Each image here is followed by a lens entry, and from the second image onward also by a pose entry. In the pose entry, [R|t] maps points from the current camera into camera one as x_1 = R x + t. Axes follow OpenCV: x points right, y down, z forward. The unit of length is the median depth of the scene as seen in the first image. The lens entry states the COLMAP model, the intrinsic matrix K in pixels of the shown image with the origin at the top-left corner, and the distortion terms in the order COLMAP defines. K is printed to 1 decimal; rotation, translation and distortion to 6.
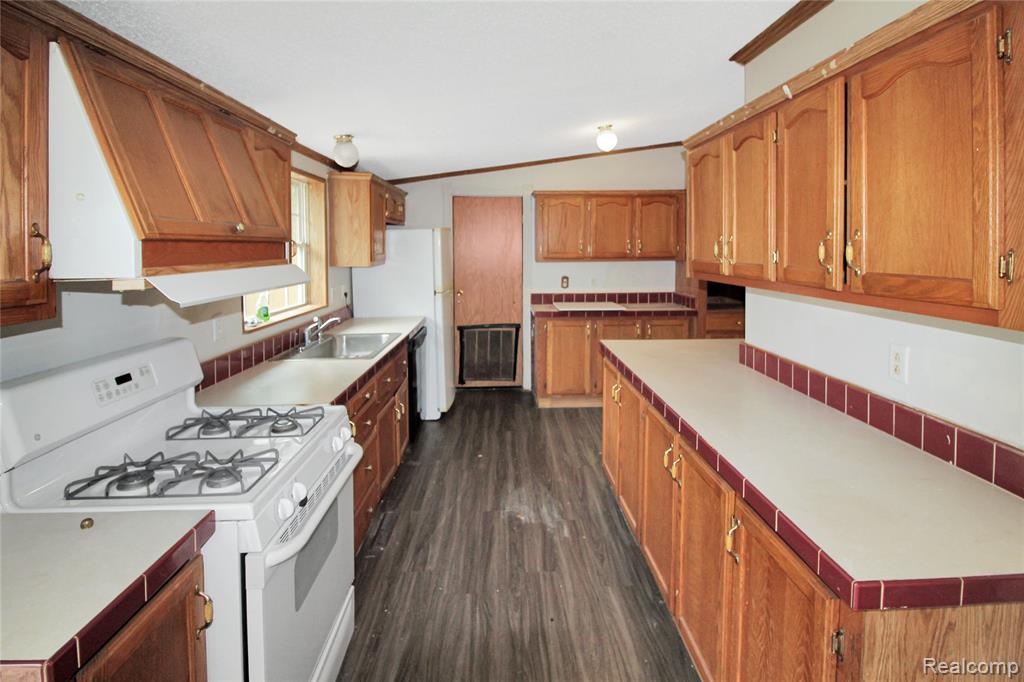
lens RADIAL K [[514.1, 0, 512.9], [0, 514.1, 273.9], [0, 0, 1]] dist [-0.003702, -0.002485]
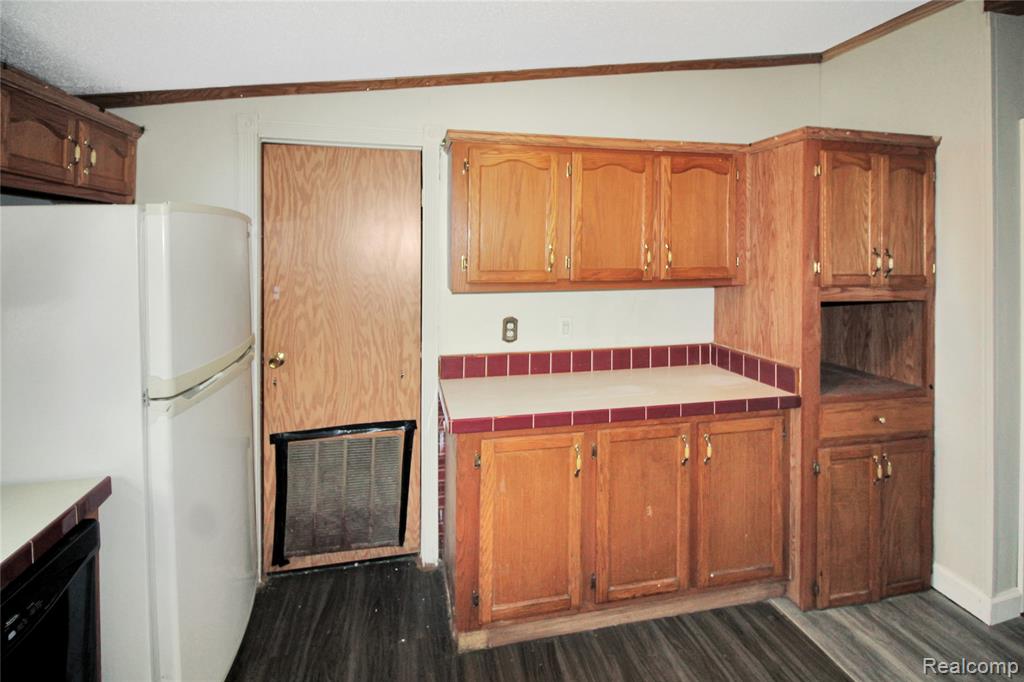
lens RADIAL K [[498.5, 0, 515.8], [0, 498.5, 243.0], [0, 0, 1]] dist [0.000392, -0.000370]
pose [[0.980908, 0.006348, 0.194368, 0.015662], [0.006746, 0.997755, -0.066633, -0.036157], [-0.194355, 0.066672, 0.978663, 0.564683]]
